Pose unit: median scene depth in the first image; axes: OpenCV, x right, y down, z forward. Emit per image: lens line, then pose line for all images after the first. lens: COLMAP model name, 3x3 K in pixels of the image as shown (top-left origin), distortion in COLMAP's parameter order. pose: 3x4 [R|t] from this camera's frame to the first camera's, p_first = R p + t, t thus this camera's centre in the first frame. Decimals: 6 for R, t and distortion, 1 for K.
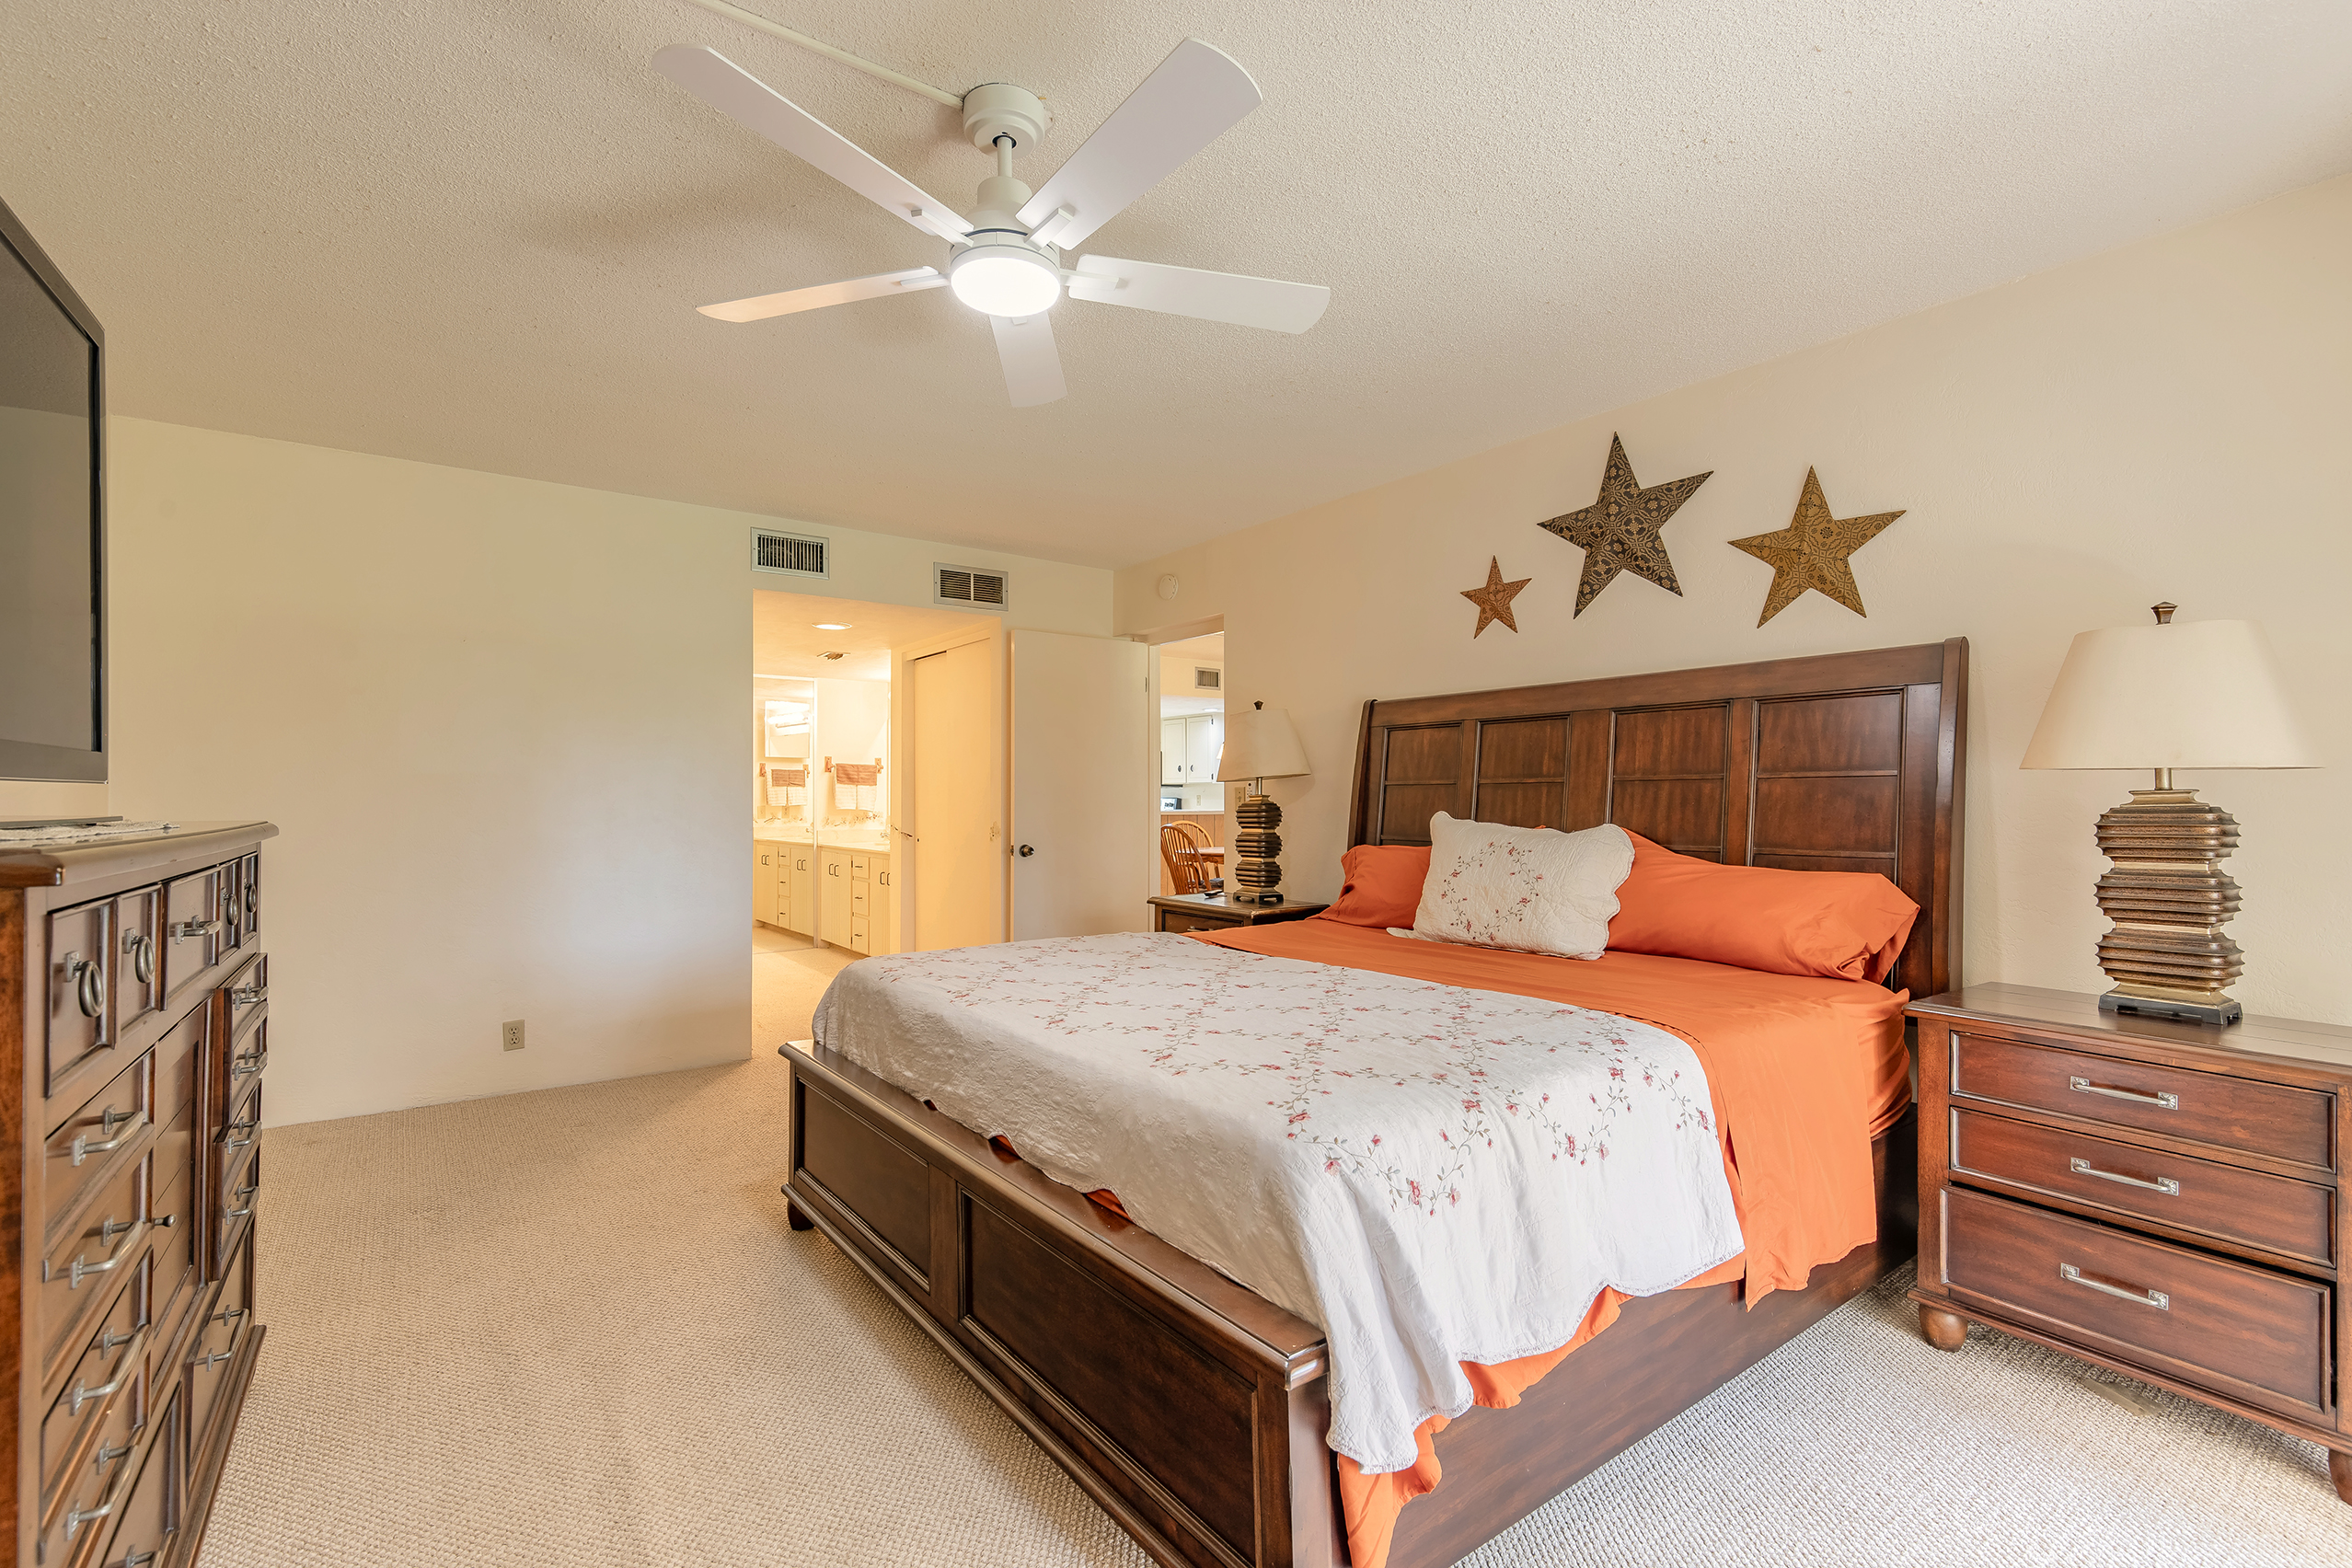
lens RADIAL K [[1068.3, 0, 1176.9], [0, 1068.3, 781.8], [0, 0, 1]] dist [0.008144, -0.001266]
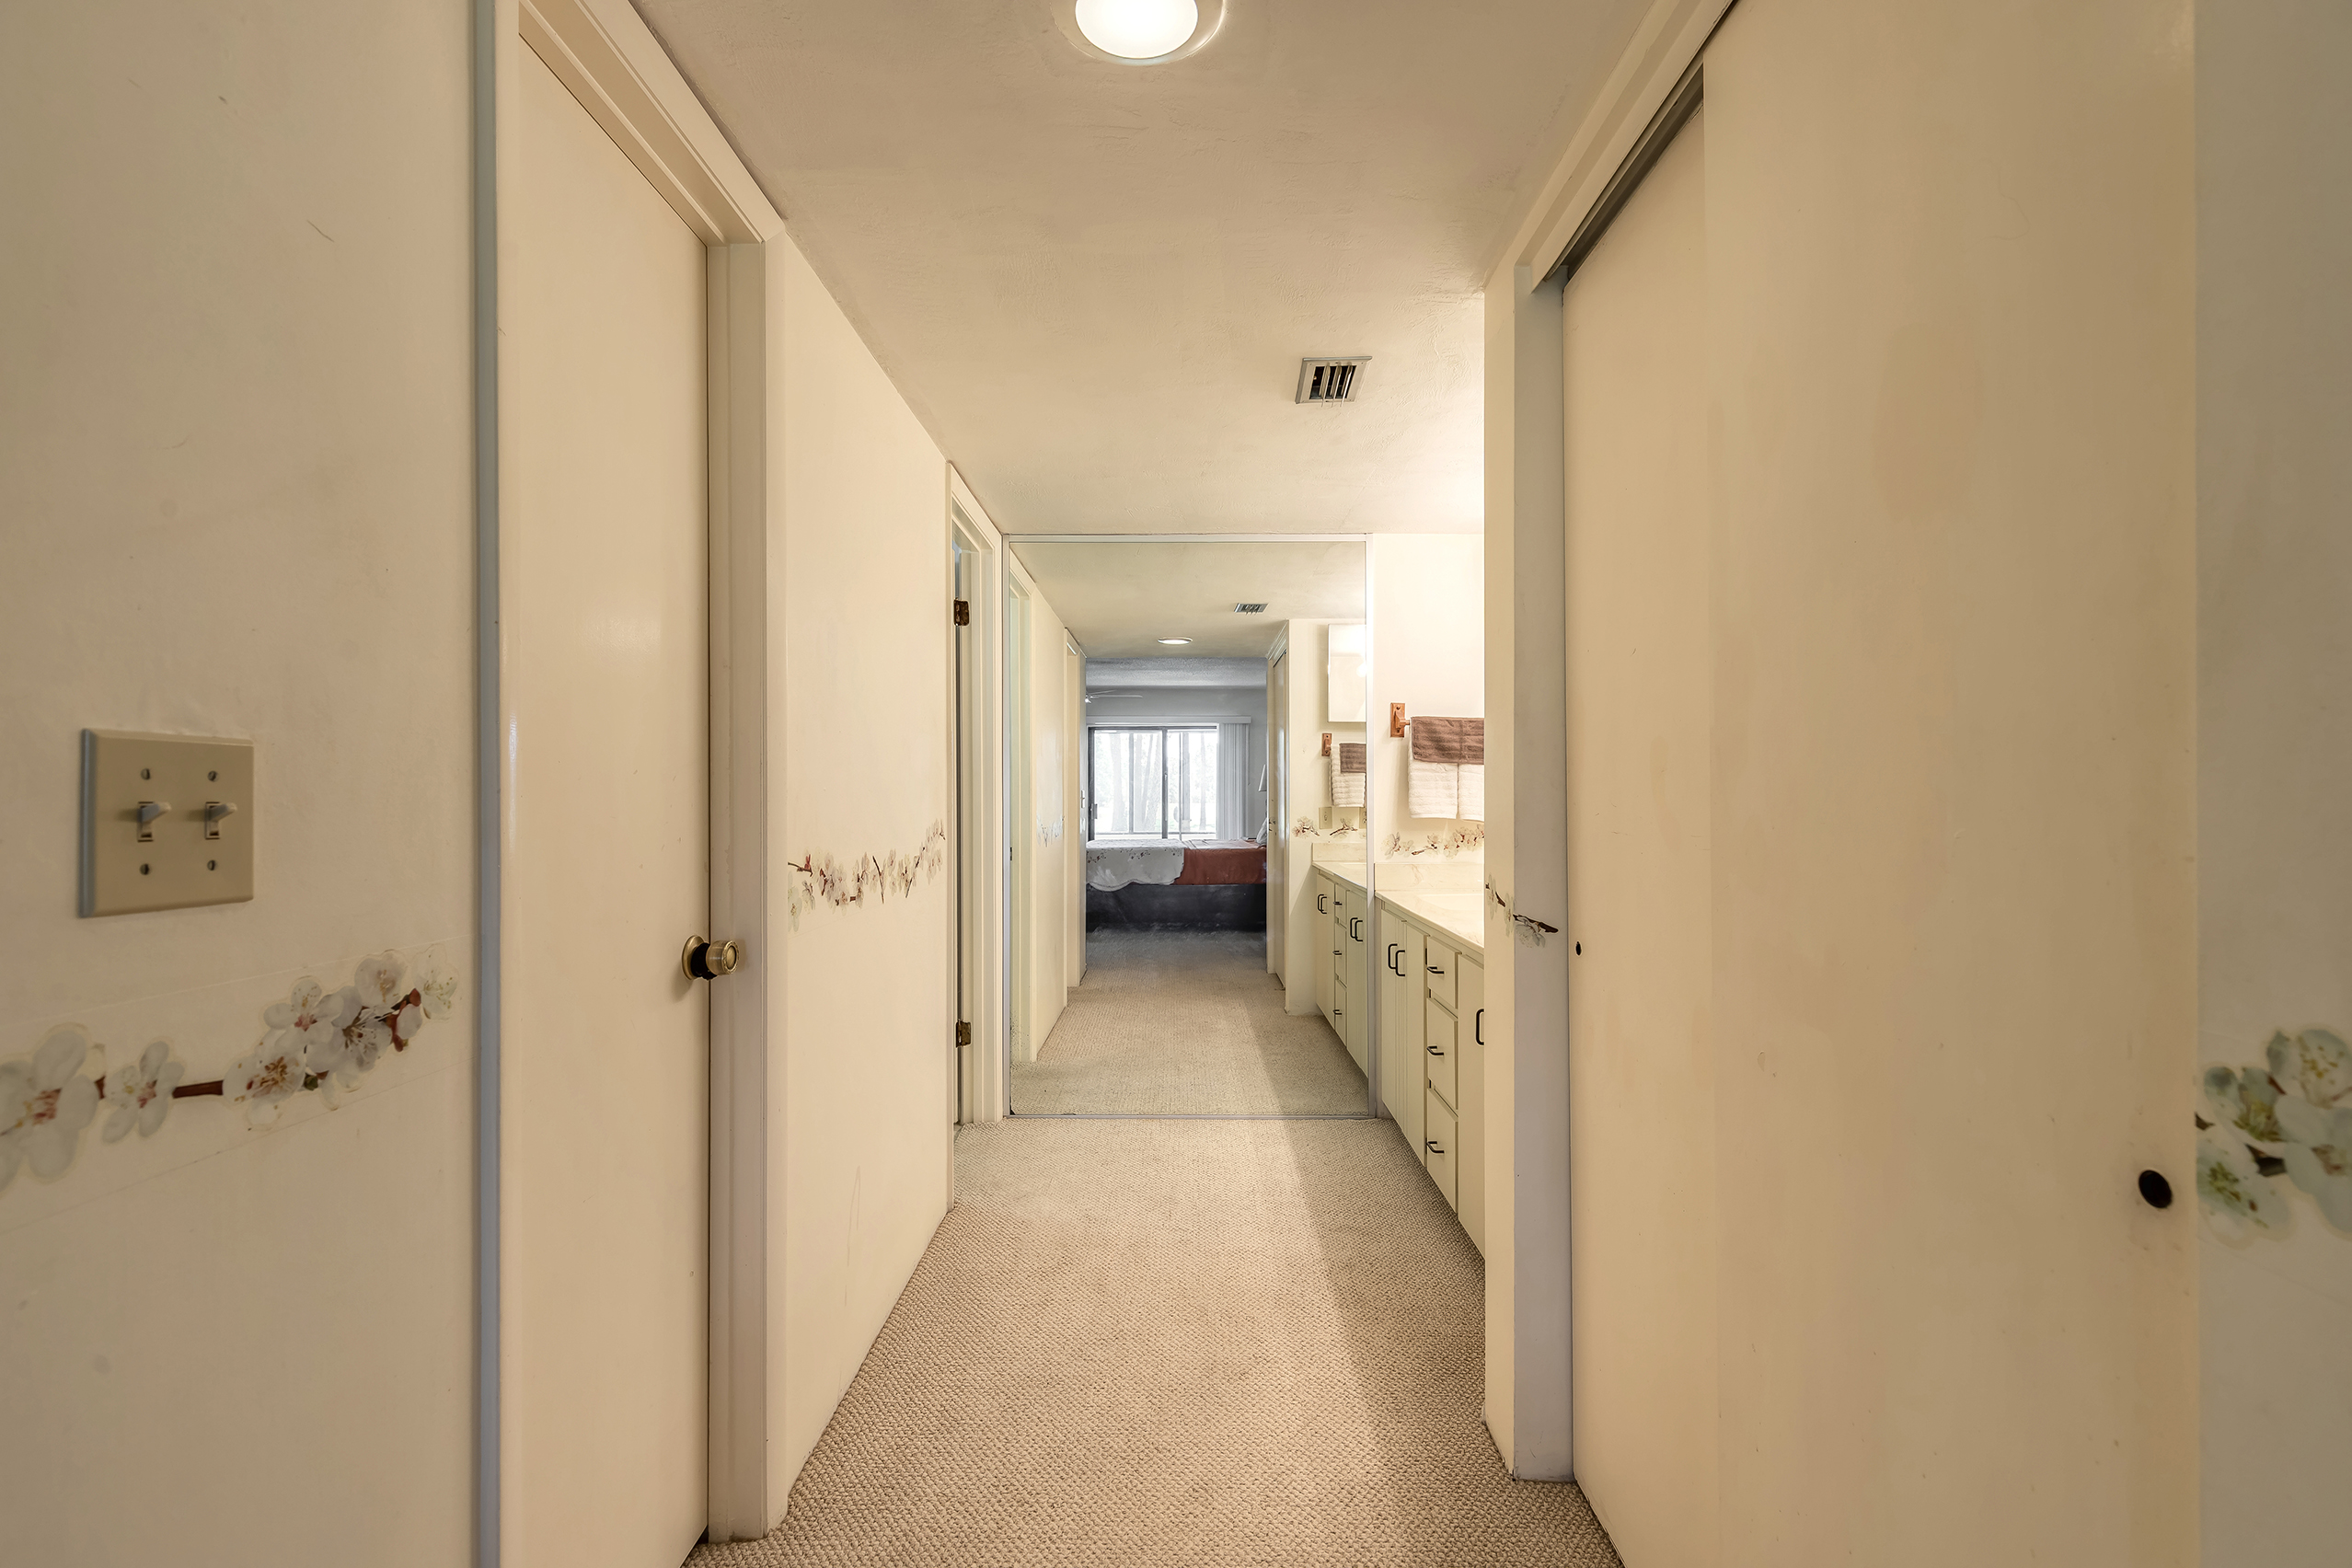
lens RADIAL K [[1068.3, 0, 1173.1], [0, 1068.3, 792.0], [0, 0, 1]] dist [0.008144, -0.001266]
pose [[0.803281, -0.003058, -0.595592, -0.127215], [0.011181, 0.999888, 0.009947, 0.008823], [0.595495, -0.014650, 0.803226, 0.562532]]
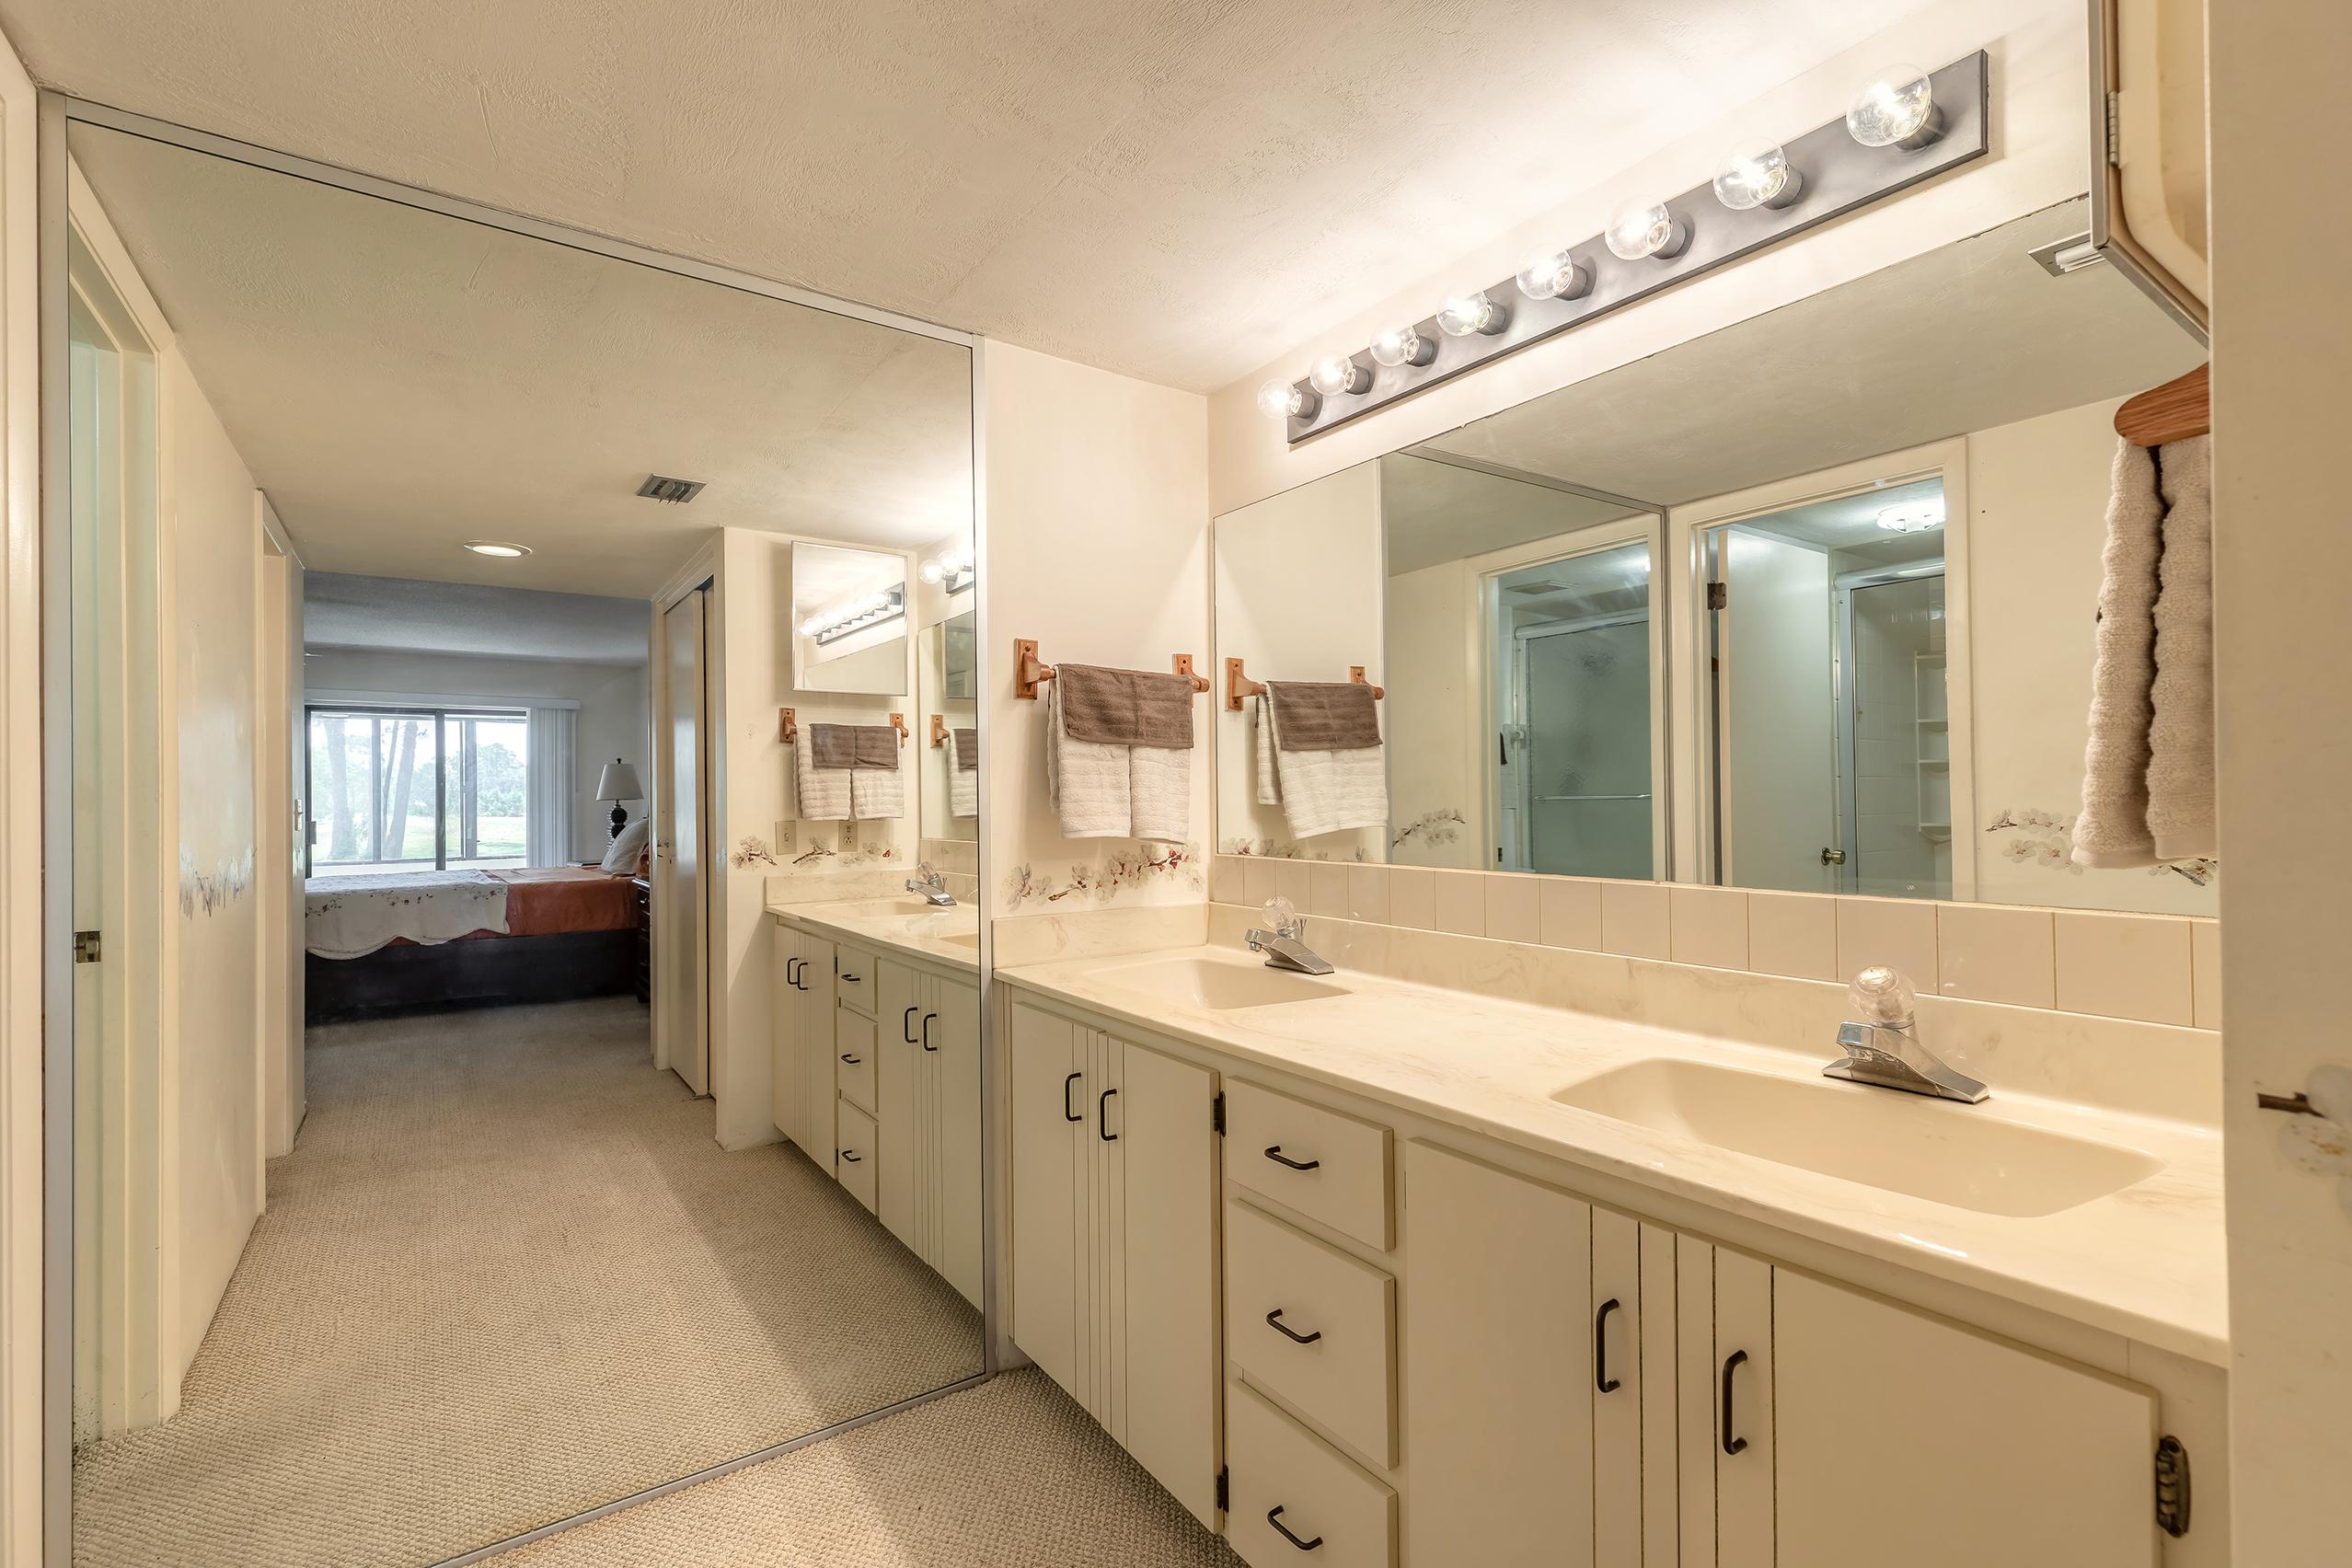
lens RADIAL K [[1068.3, 0, 1179.5], [0, 1068.3, 792.0], [0, 0, 1]] dist [0.008144, -0.001266]
pose [[0.999603, -0.011765, -0.025589, -0.276639], [0.012018, 0.999880, 0.009759, 0.011763], [0.025471, -0.010062, 0.999625, 0.722715]]
